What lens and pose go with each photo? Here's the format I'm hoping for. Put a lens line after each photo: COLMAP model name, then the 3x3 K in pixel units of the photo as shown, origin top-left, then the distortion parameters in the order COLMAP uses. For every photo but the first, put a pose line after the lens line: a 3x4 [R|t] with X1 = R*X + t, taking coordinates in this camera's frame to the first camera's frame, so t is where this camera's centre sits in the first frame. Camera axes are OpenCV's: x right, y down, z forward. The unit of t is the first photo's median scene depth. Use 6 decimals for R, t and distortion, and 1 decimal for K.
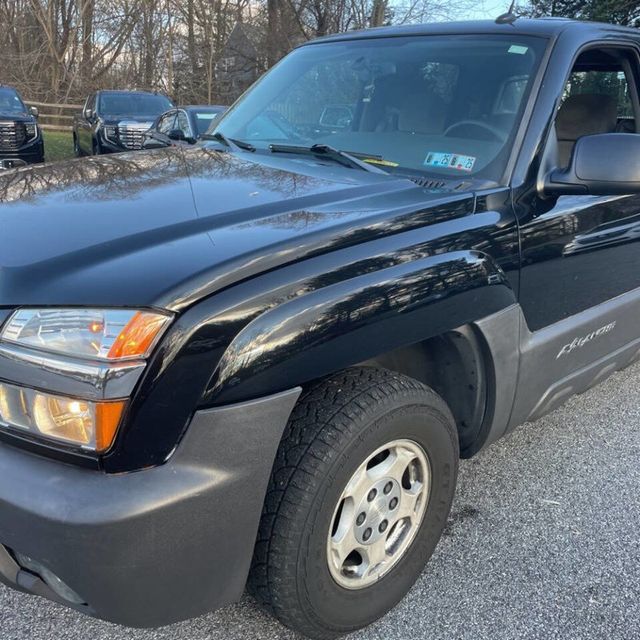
lens RADIAL K [[632.1, 0, 321.4], [0, 632.1, 306.0], [0, 0, 1]] dist [0.123464, -0.192784]
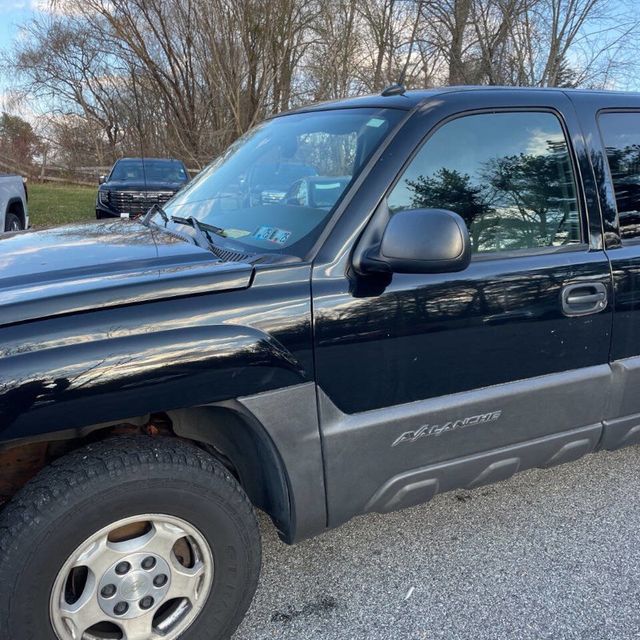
lens RADIAL K [[629.0, 0, 316.3], [0, 629.0, 320.4], [0, 0, 1]] dist [0.123404, -0.160848]
pose [[0.964081, 0.045016, -0.261764, 0.551235], [-0.064191, 0.995808, -0.065165, -0.035493], [0.257733, 0.079627, 0.962929, 0.083945]]
